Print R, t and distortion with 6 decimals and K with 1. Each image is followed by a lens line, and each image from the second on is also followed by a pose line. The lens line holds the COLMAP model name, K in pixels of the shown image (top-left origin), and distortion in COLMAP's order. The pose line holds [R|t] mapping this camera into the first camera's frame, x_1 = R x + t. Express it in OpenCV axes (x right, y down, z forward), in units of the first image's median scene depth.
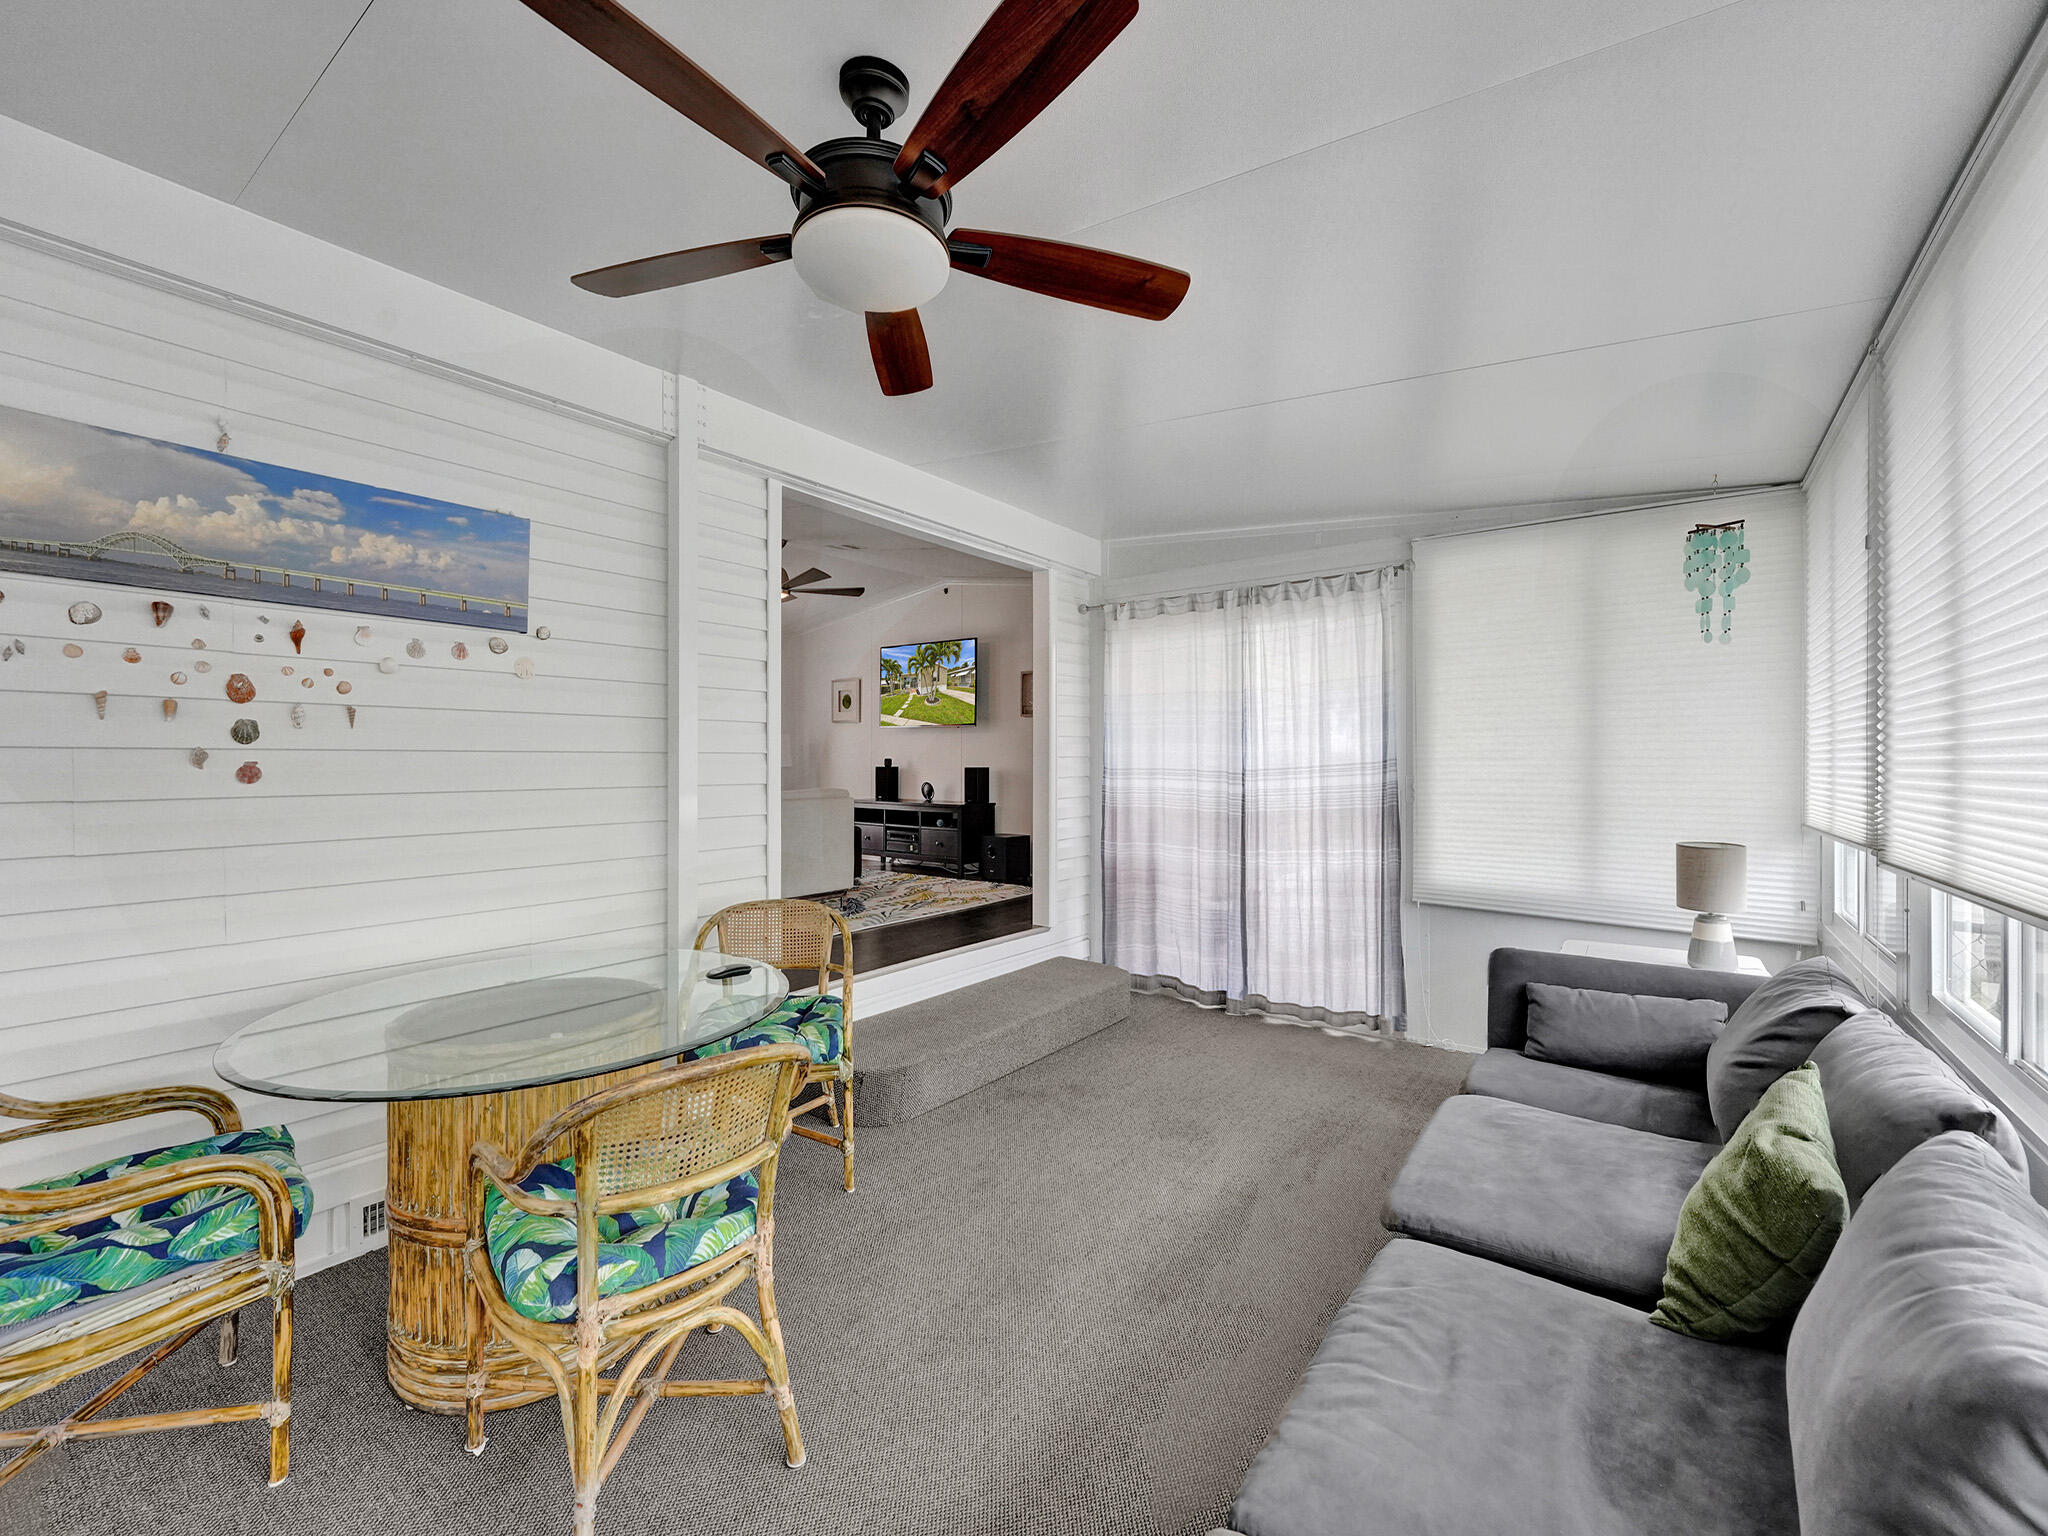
lens RADIAL K [[858.3, 0, 1024.0], [0, 858.3, 768.0], [0, 0, 1]] dist [-0.000387, 0.000452]
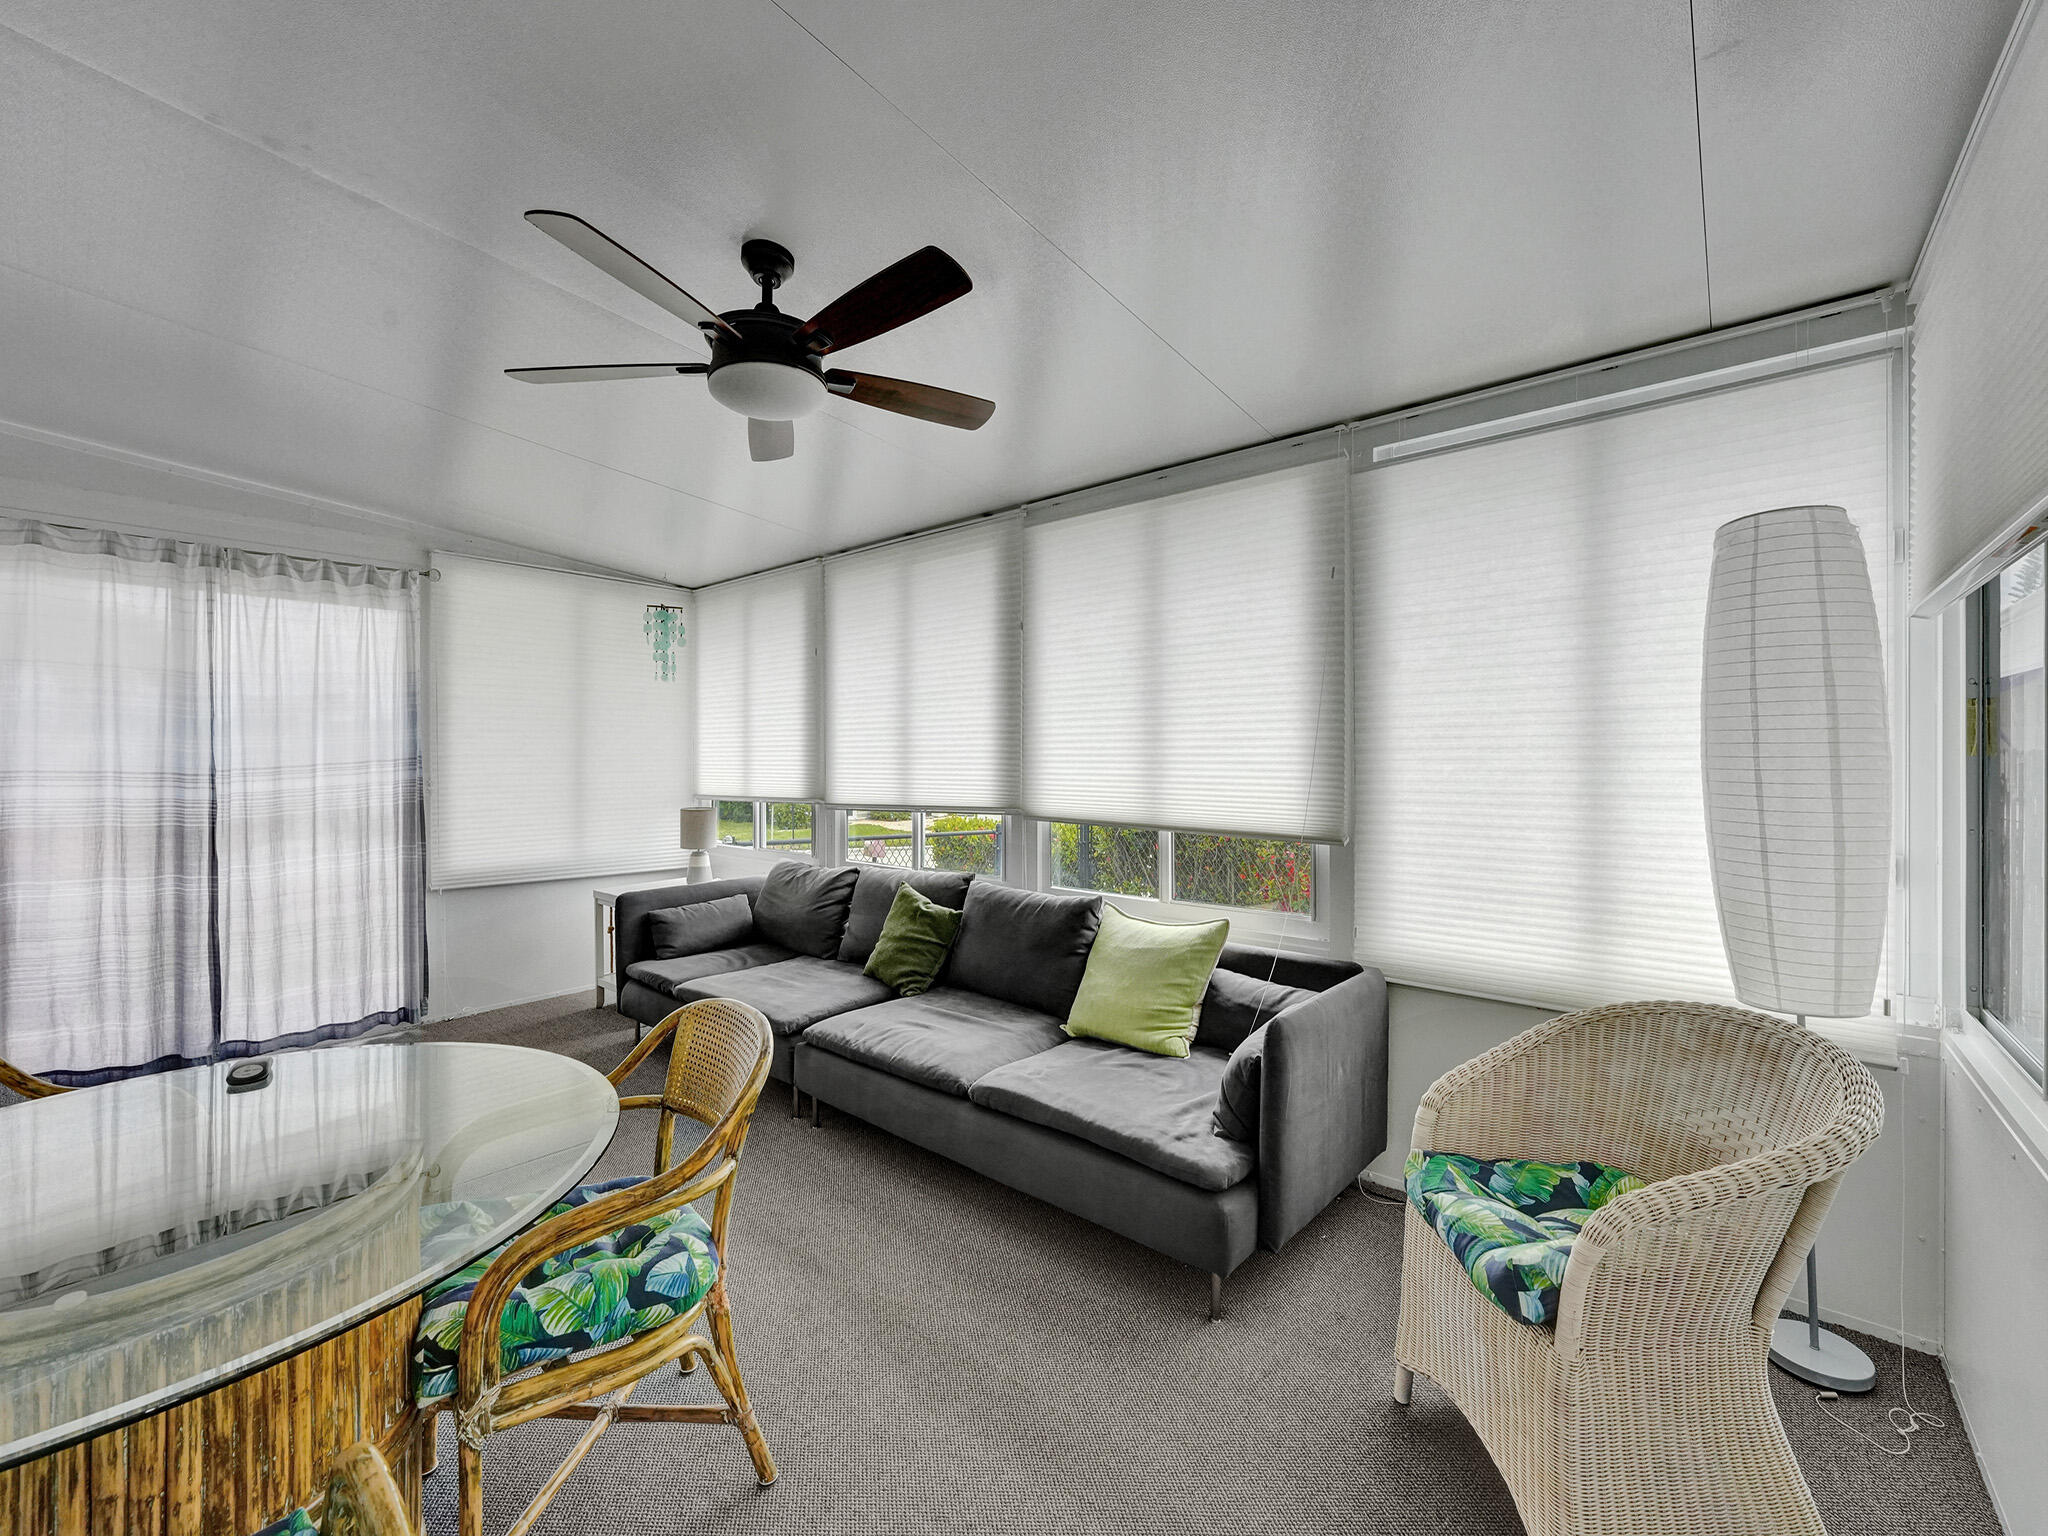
lens RADIAL K [[843.3, 0, 1032.2], [0, 843.3, 753.0], [0, 0, 1]] dist [-0.002571, -0.000076]
pose [[0.058501, 0.009866, 0.998239, -0.530312], [0.015966, 0.999814, -0.010817, 0.008656], [-0.998160, 0.016570, 0.058332, 0.193304]]
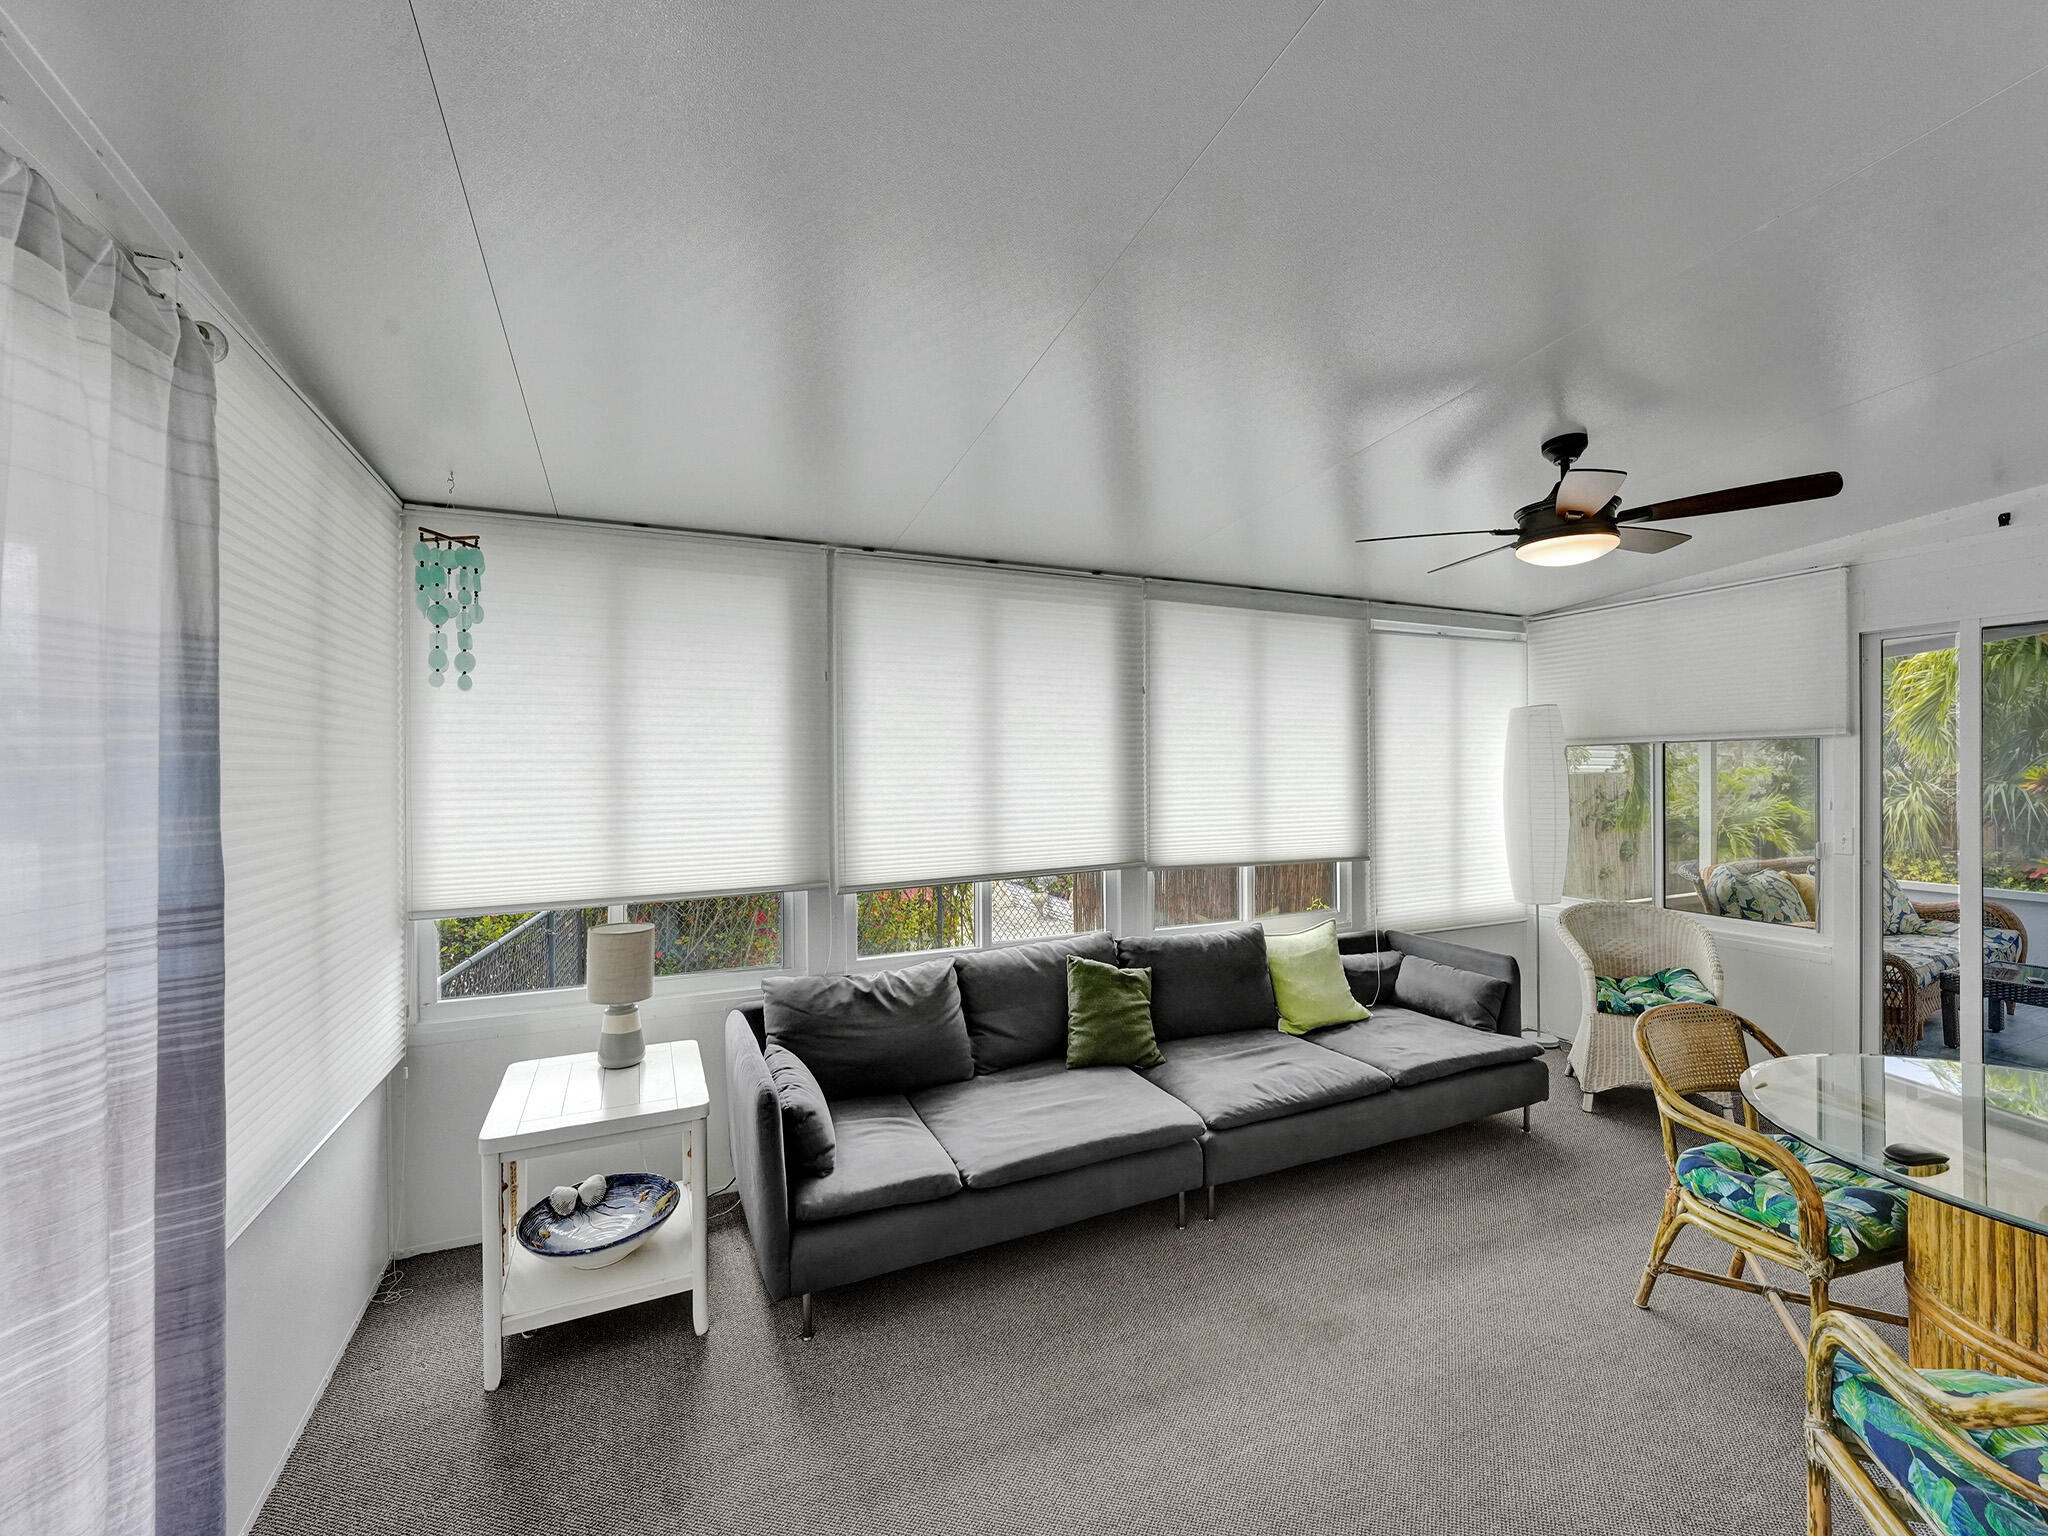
lens RADIAL K [[843.3, 0, 1032.2], [0, 843.3, 753.0], [0, 0, 1]] dist [-0.002571, -0.000076]
pose [[-0.878821, 0.023041, 0.476594, -0.019794], [0.020791, 0.999734, -0.009995, -0.053239], [-0.476698, 0.001125, -0.879067, 1.092398]]
